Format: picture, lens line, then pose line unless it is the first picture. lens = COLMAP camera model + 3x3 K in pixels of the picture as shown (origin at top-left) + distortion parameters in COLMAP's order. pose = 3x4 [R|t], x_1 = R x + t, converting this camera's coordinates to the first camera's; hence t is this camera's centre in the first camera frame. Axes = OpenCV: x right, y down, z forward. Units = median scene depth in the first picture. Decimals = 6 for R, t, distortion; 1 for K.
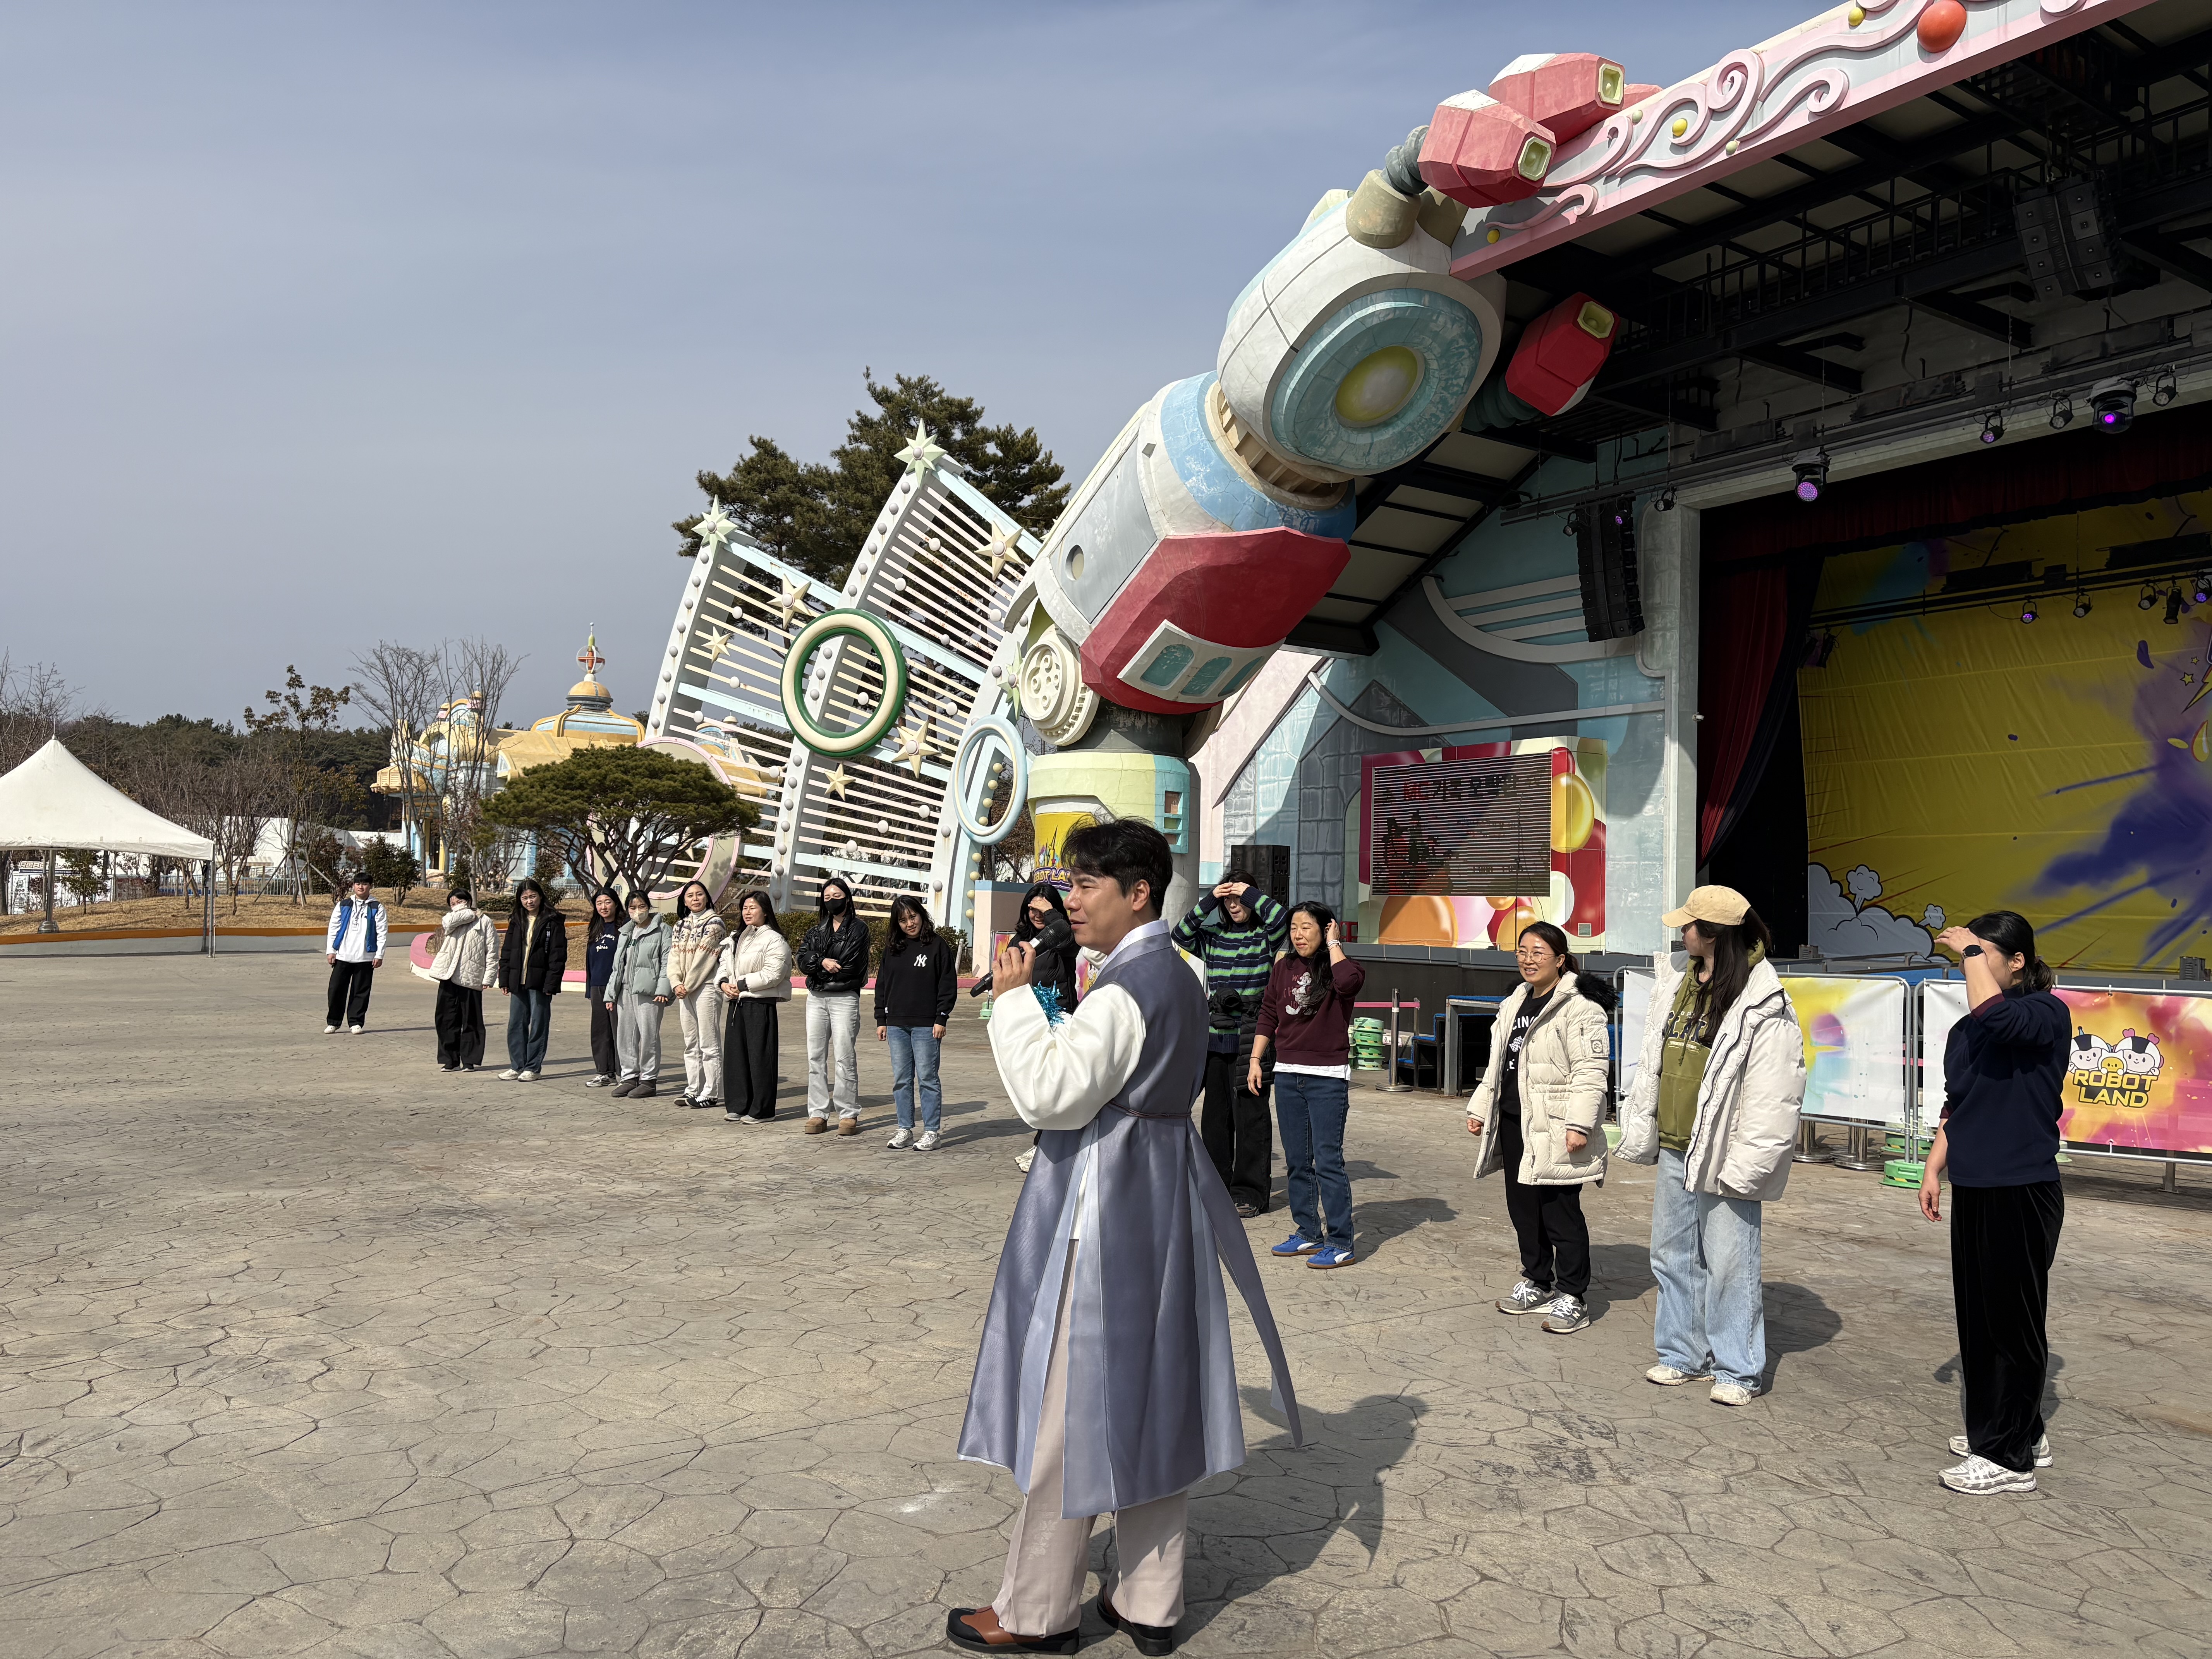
lens RADIAL K [[1669.1, 0, 1106.0], [0, 1669.1, 829.5], [0, 0, 1]] dist [0.078978, -0.093876]
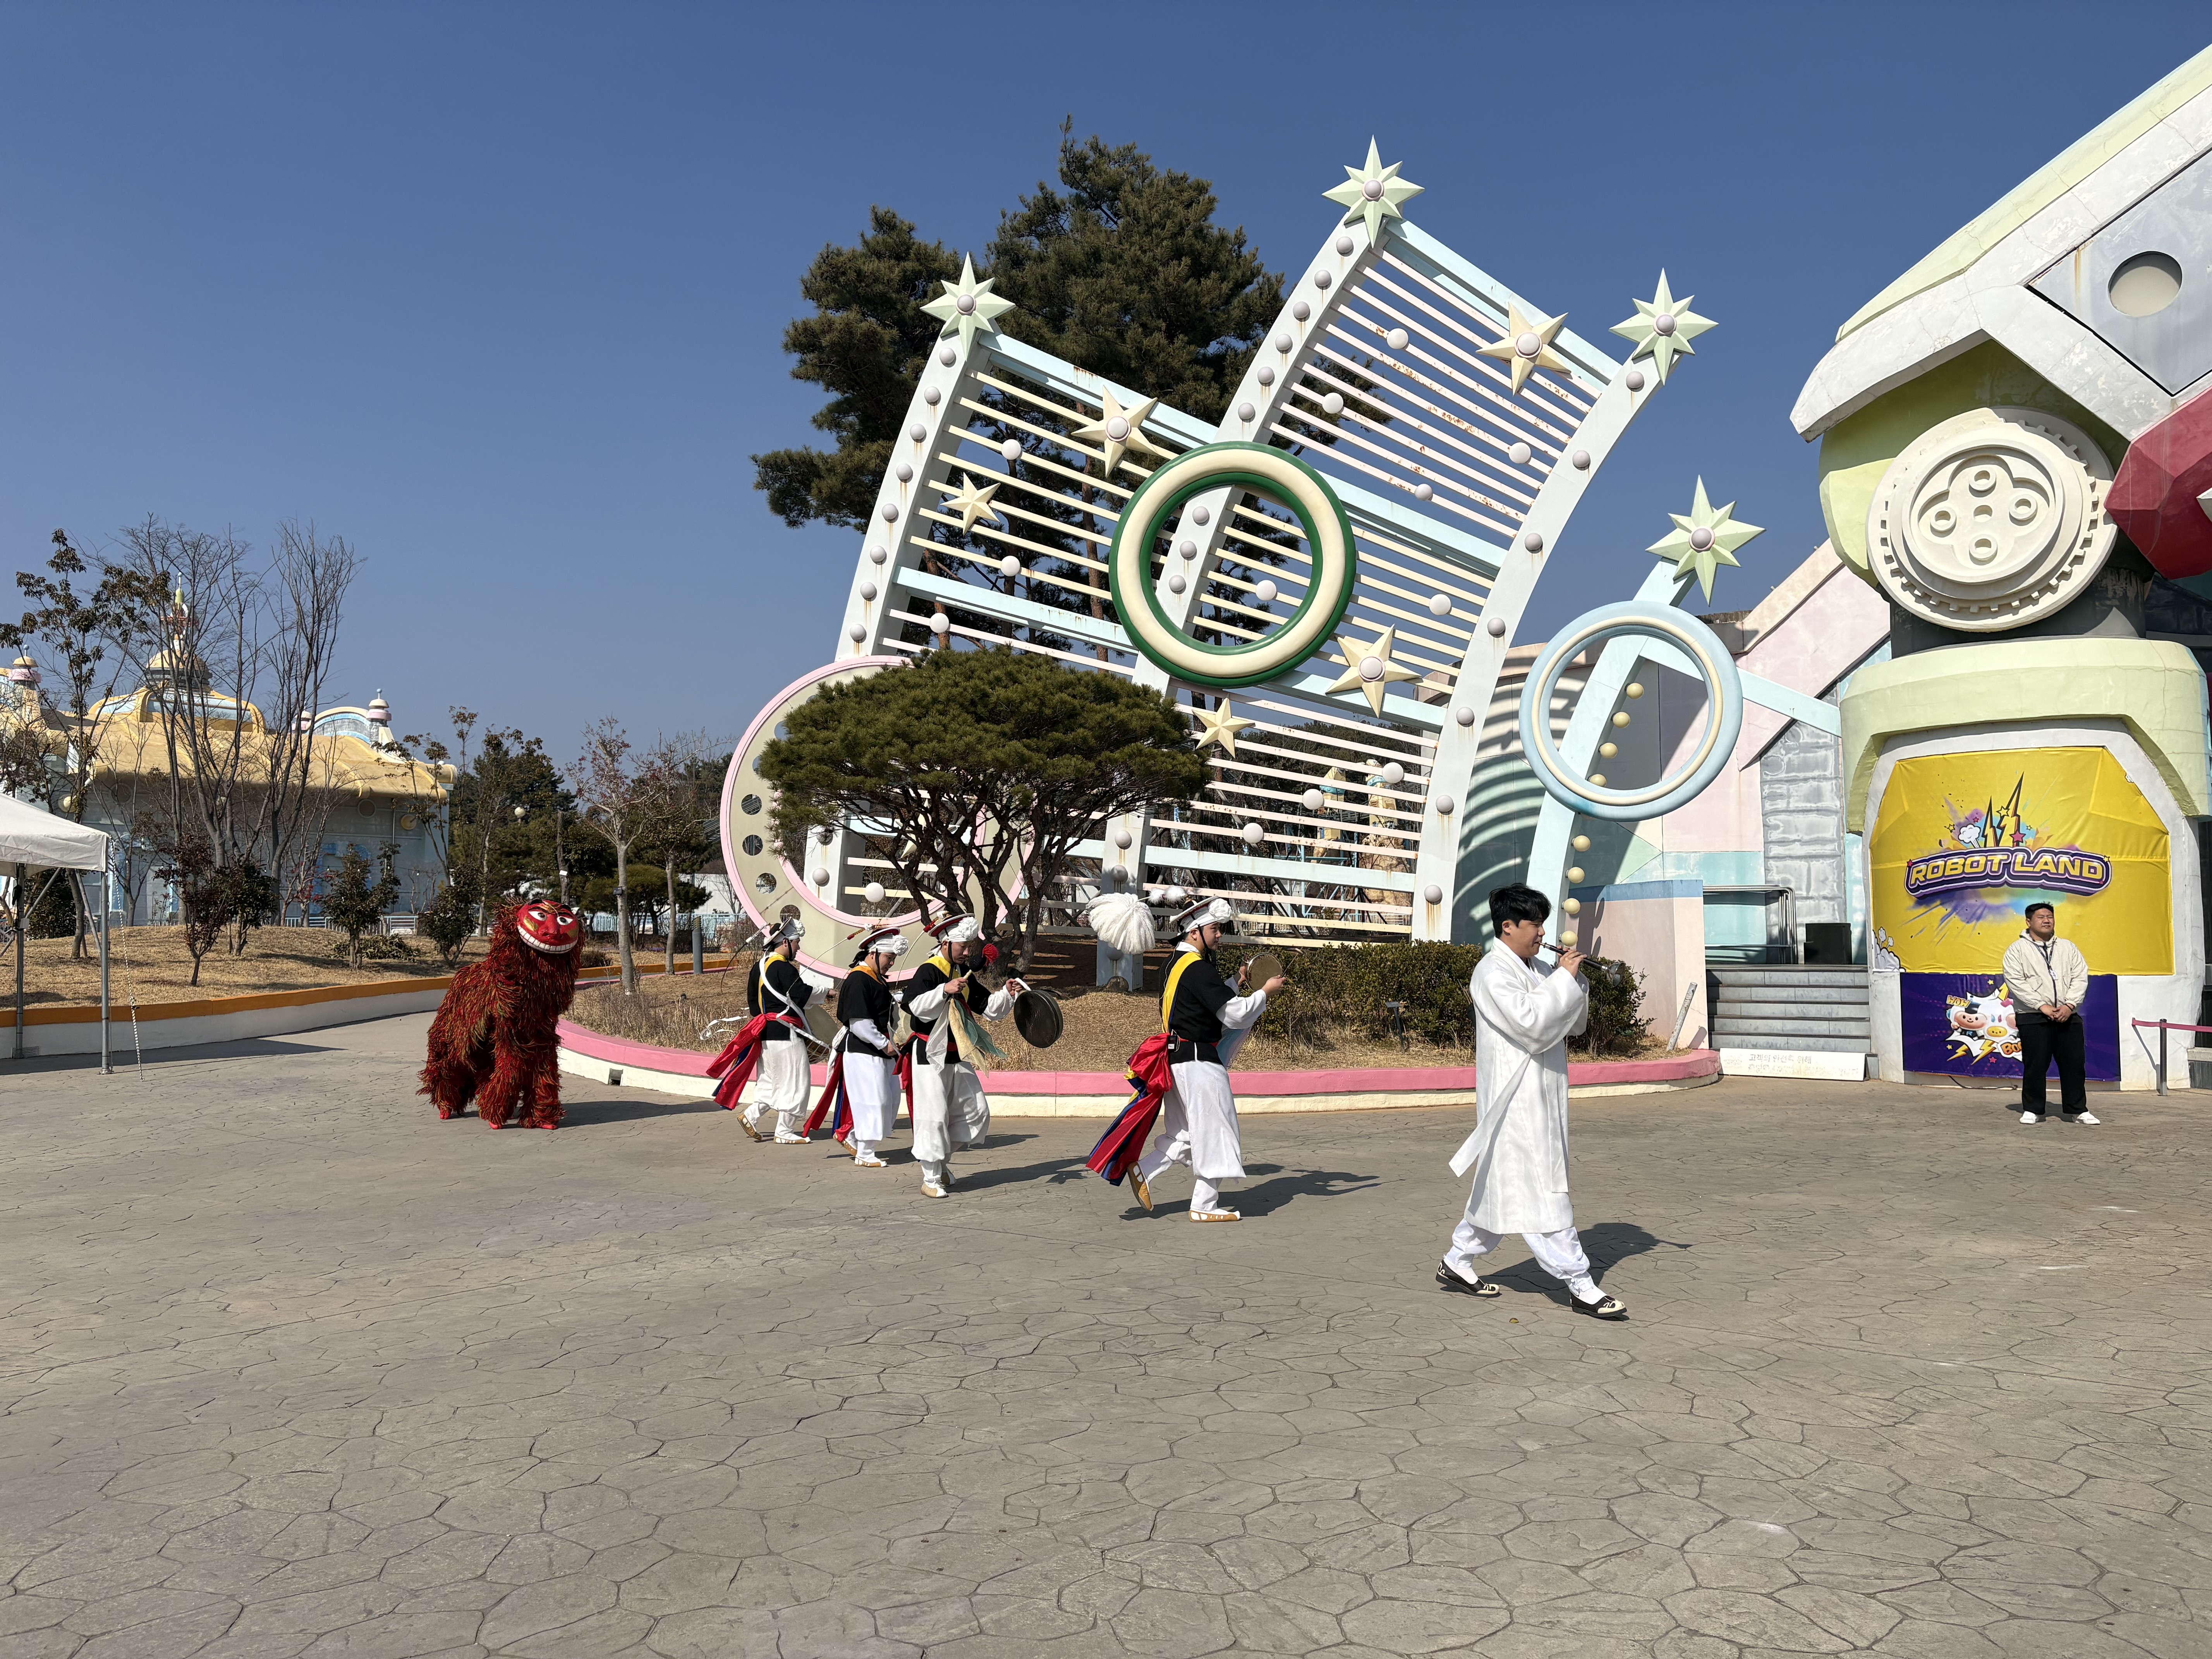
lens RADIAL K [[1575.0, 0, 1106.0], [0, 1575.0, 829.5], [0, 0, 1]] dist [0.109892, -0.107959]
pose [[0.954818, -0.011464, 0.296971, -0.472153], [0.013676, 0.999892, -0.005373, 0.014127], [-0.296877, 0.009191, 0.954871, 0.586972]]
